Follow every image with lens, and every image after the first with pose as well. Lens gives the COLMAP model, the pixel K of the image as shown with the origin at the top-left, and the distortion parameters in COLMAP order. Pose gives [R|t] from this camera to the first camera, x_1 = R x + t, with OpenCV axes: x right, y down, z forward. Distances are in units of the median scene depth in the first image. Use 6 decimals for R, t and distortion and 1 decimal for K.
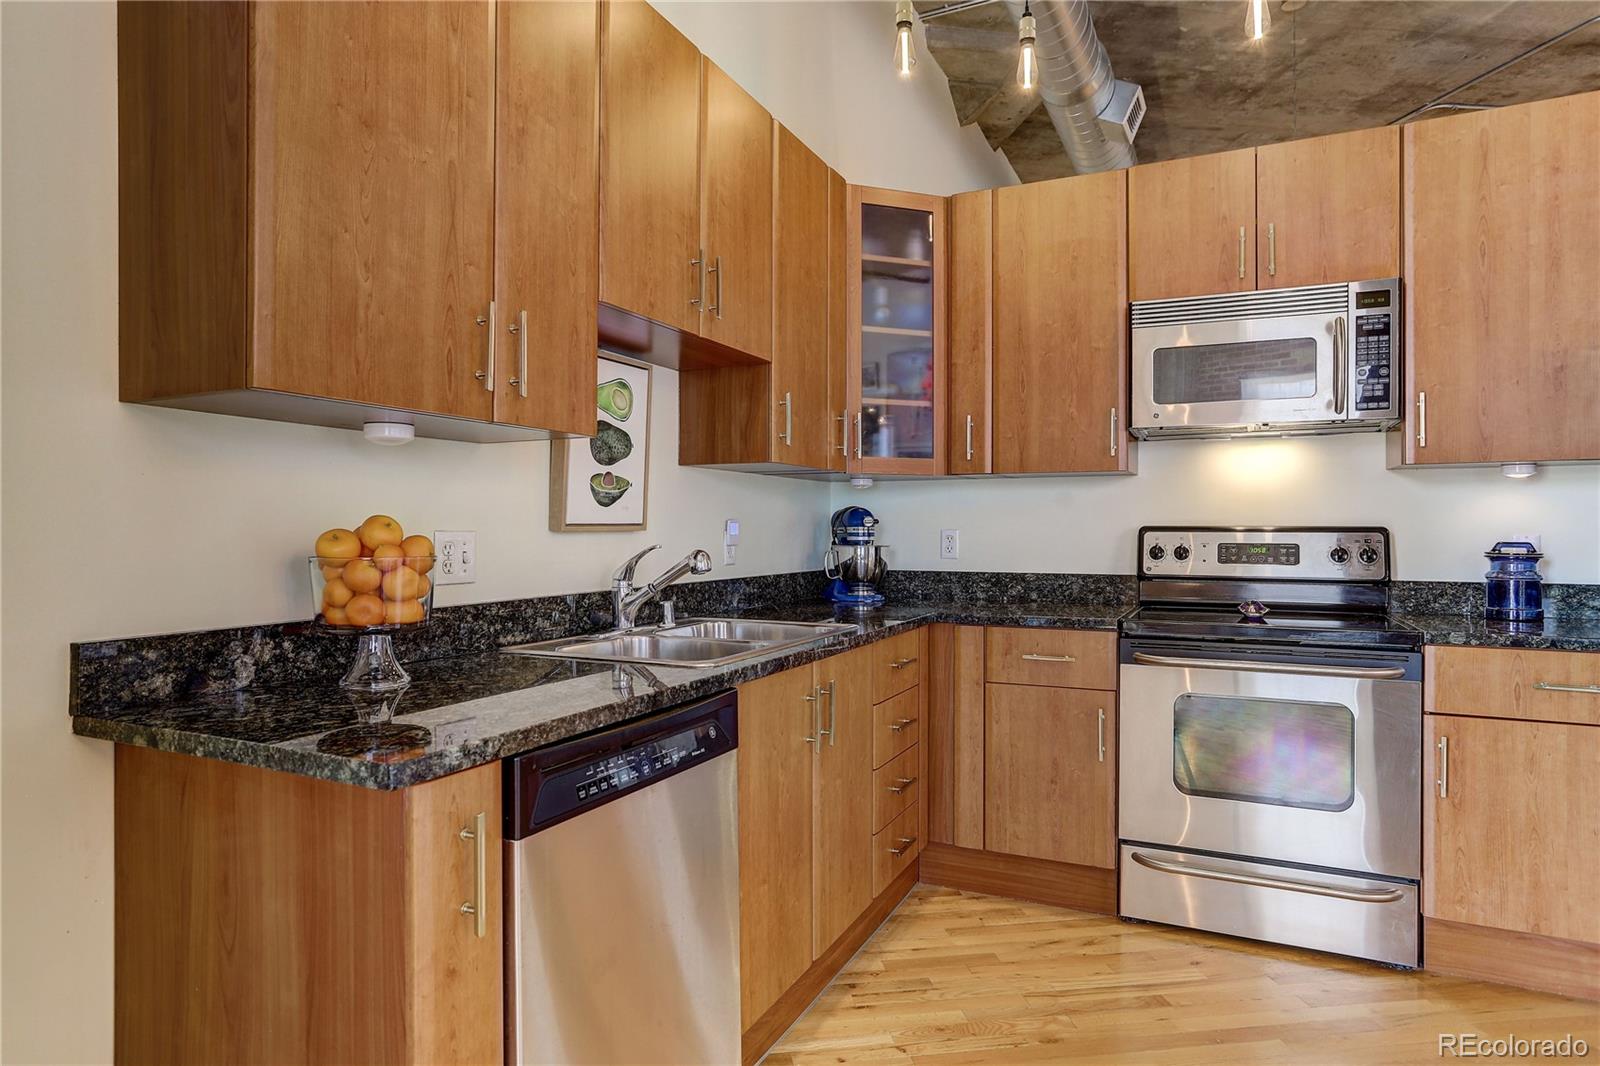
lens RADIAL K [[911.4, 0, 804.7], [0, 911.4, 540.1], [0, 0, 1]] dist [-0.064583, 0.044637]
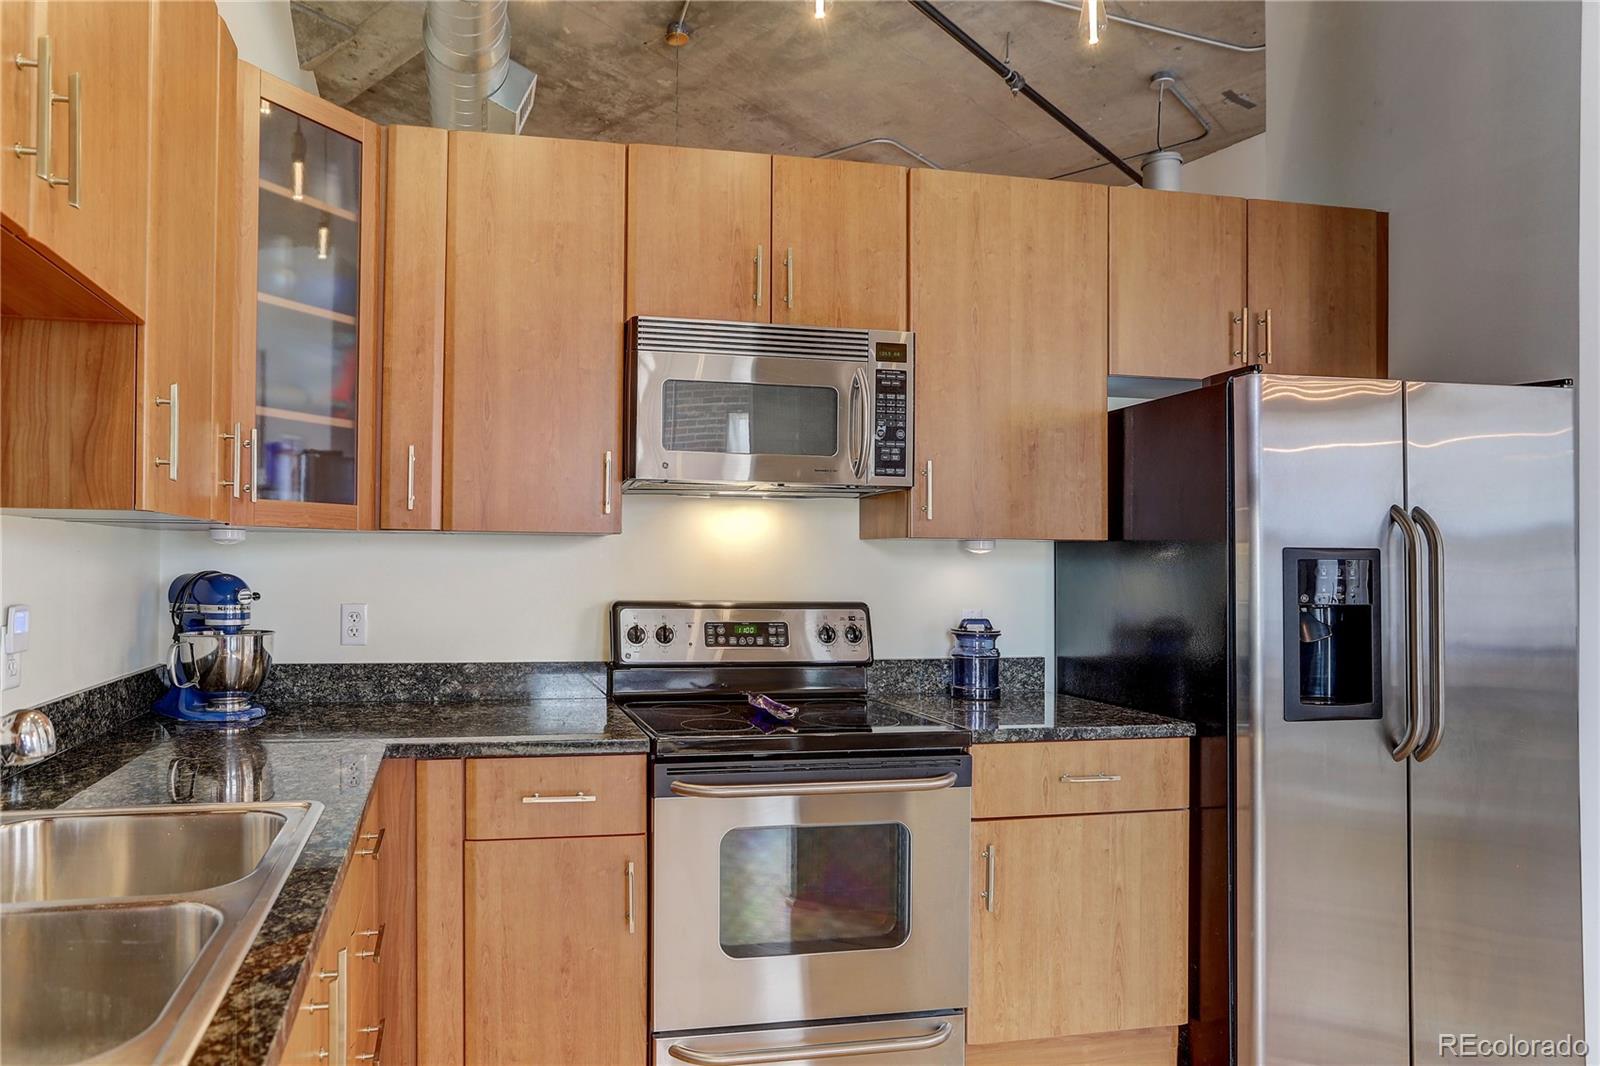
lens RADIAL K [[941.7, 0, 629.2], [0, 941.7, 566.4], [0, 0, 1]] dist [-0.034256, 0.001419]
pose [[0.817771, 0.006344, 0.575509, -0.109726], [-0.001739, 0.999962, -0.008552, -0.044906], [-0.575542, 0.005993, 0.817750, 0.364352]]
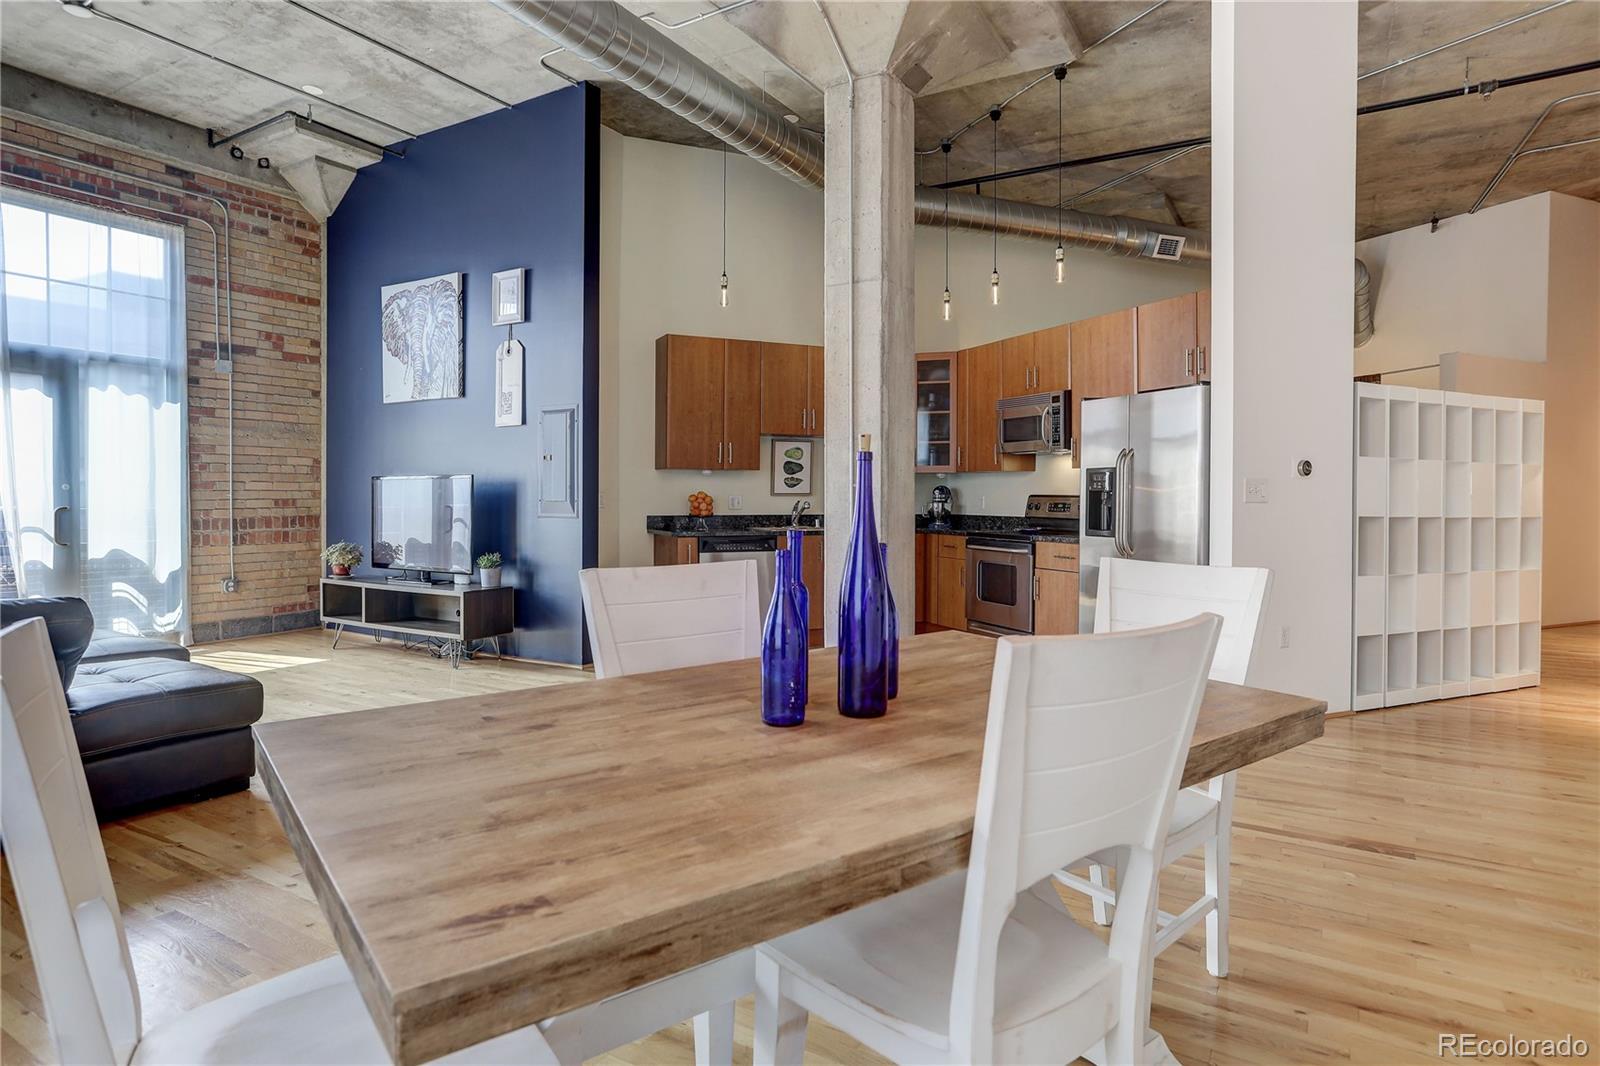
lens RADIAL K [[911.4, 0, 804.7], [0, 911.4, 540.1], [0, 0, 1]] dist [-0.064583, 0.044637]
pose [[0.763321, 0.035439, -0.645047, 1.592495], [-0.011951, 0.999098, 0.040748, 0.013220], [0.645909, -0.023395, 0.763056, -1.193373]]
